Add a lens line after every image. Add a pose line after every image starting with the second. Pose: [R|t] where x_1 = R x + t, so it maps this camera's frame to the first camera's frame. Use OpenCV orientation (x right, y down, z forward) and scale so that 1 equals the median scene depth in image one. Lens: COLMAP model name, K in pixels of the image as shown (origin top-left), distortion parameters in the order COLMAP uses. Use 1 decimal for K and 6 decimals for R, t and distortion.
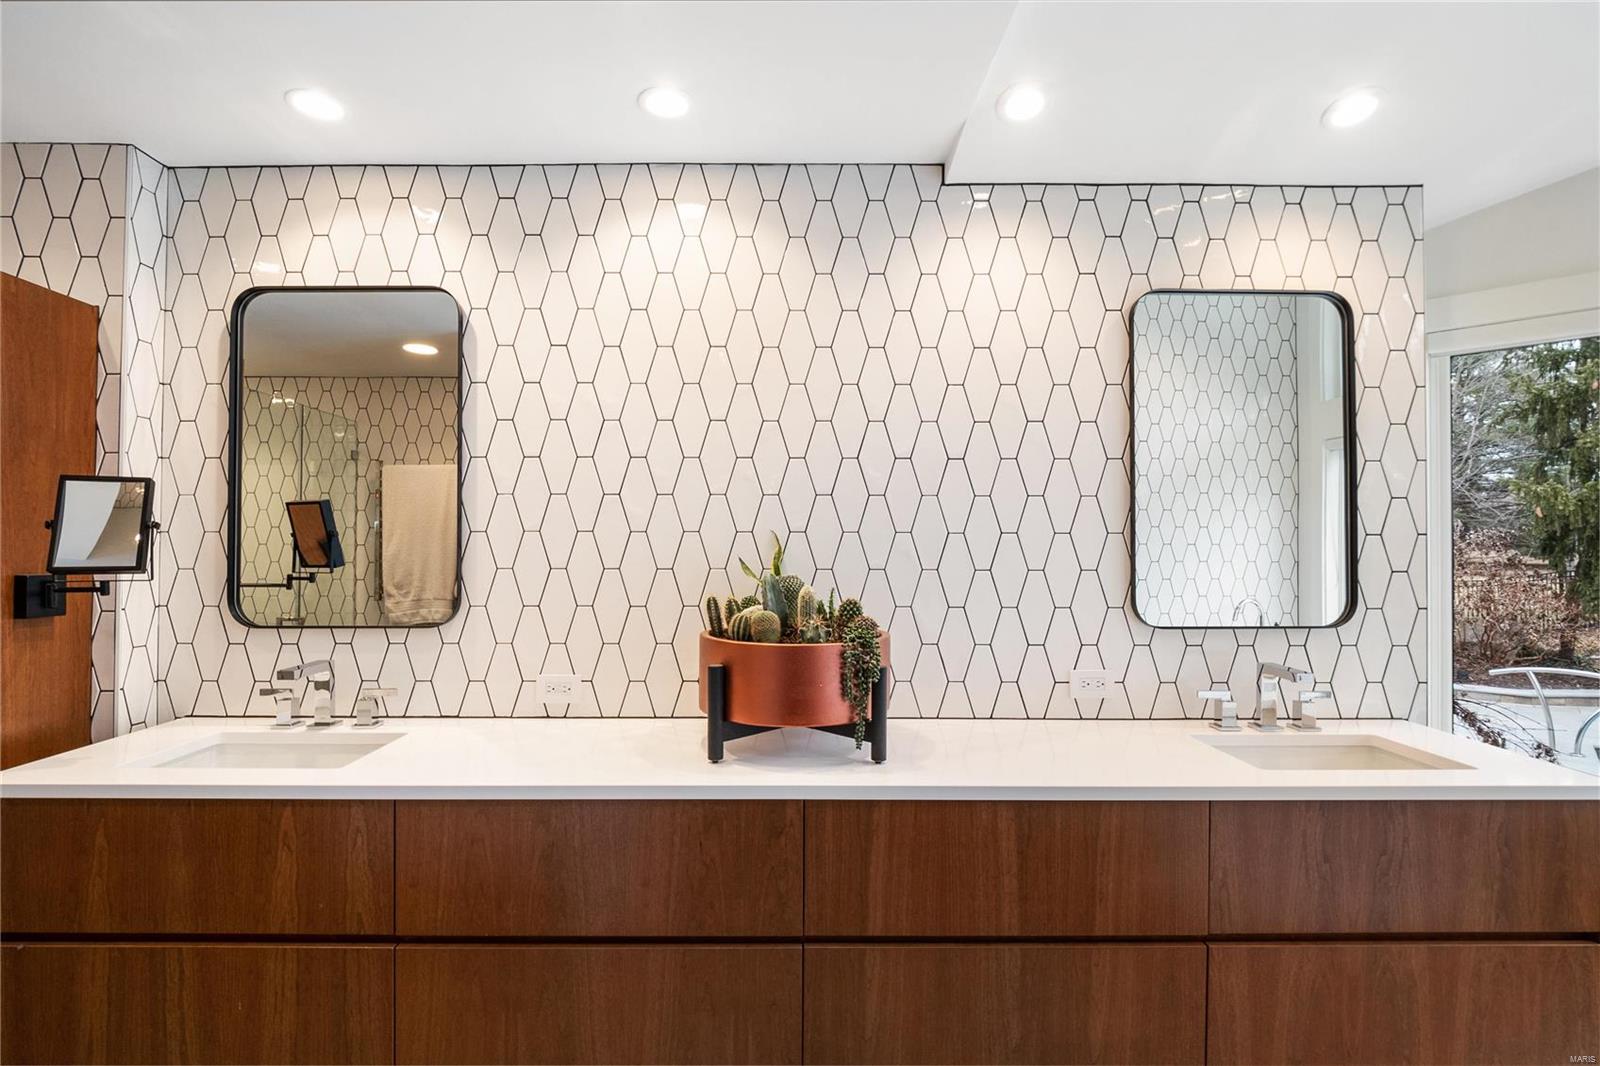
lens RADIAL K [[836.9, 0, 800.0], [0, 836.9, 533.0], [0, 0, 1]] dist [0.000271, 0.000063]
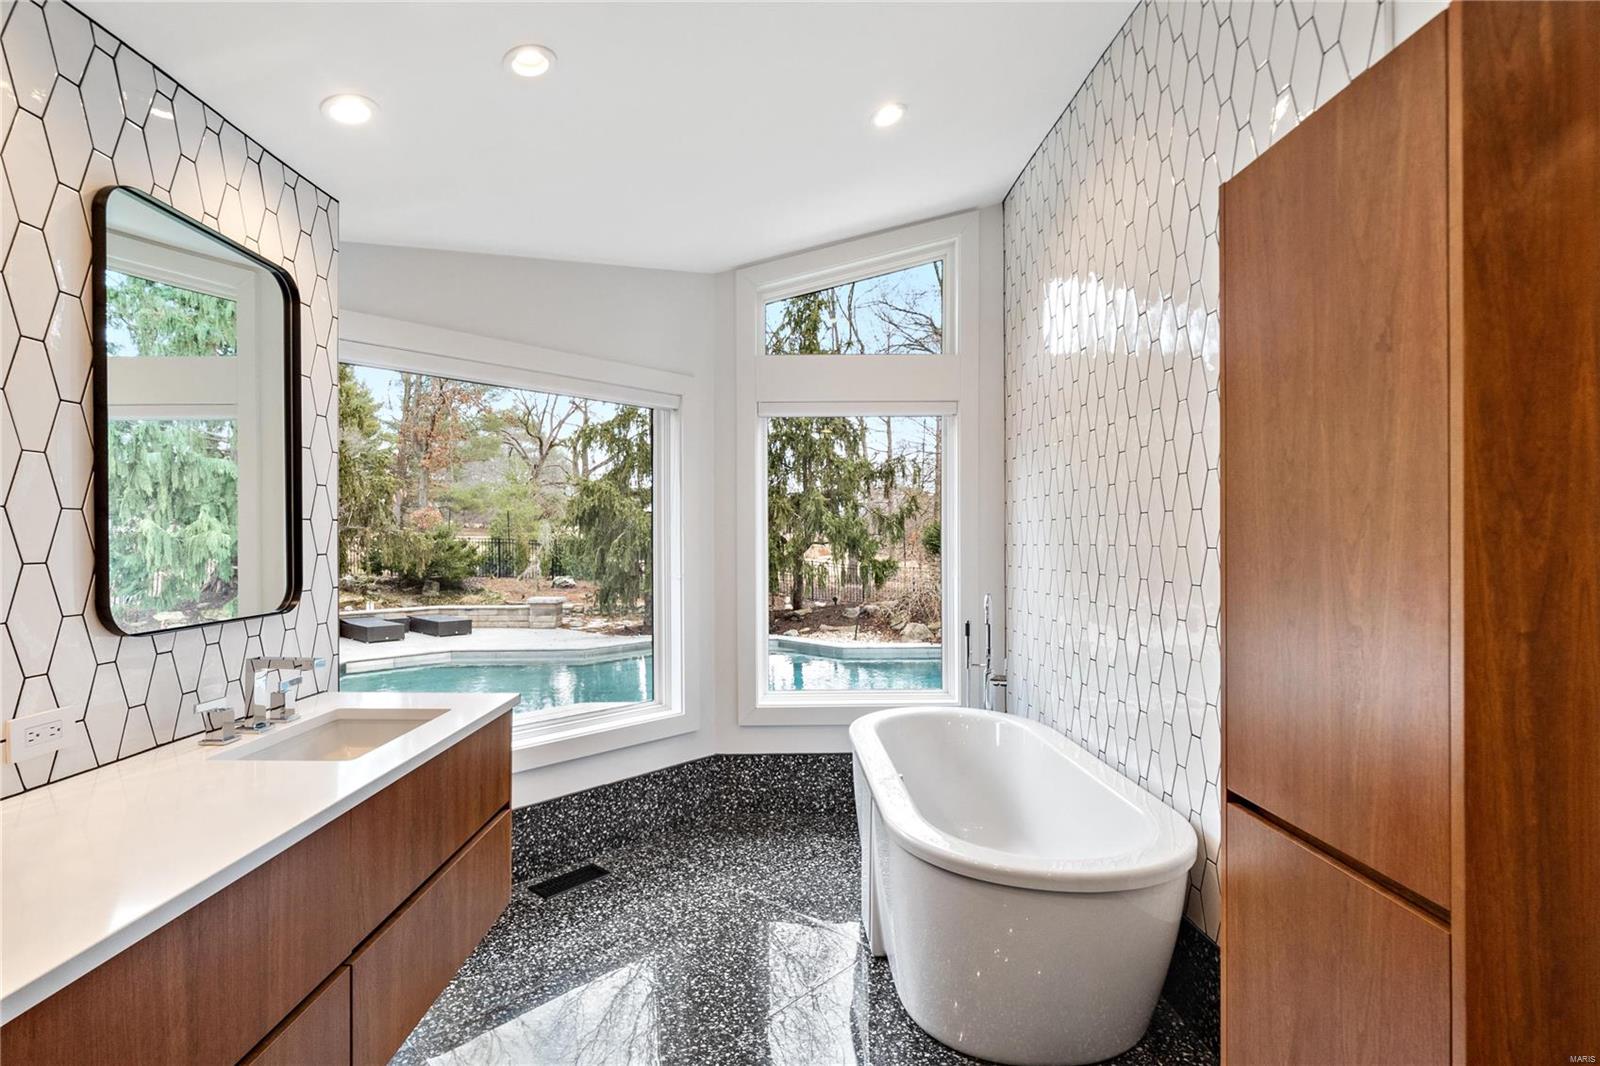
lens RADIAL K [[775.9, 0, 800.0], [0, 775.9, 533.0], [0, 0, 1]] dist [-0.002854, -0.000433]
pose [[-0.024040, 0.002170, 0.999709, -0.285983], [-0.020063, 0.999795, -0.002653, 0.009393], [-0.999510, -0.020121, -0.023992, 0.413011]]
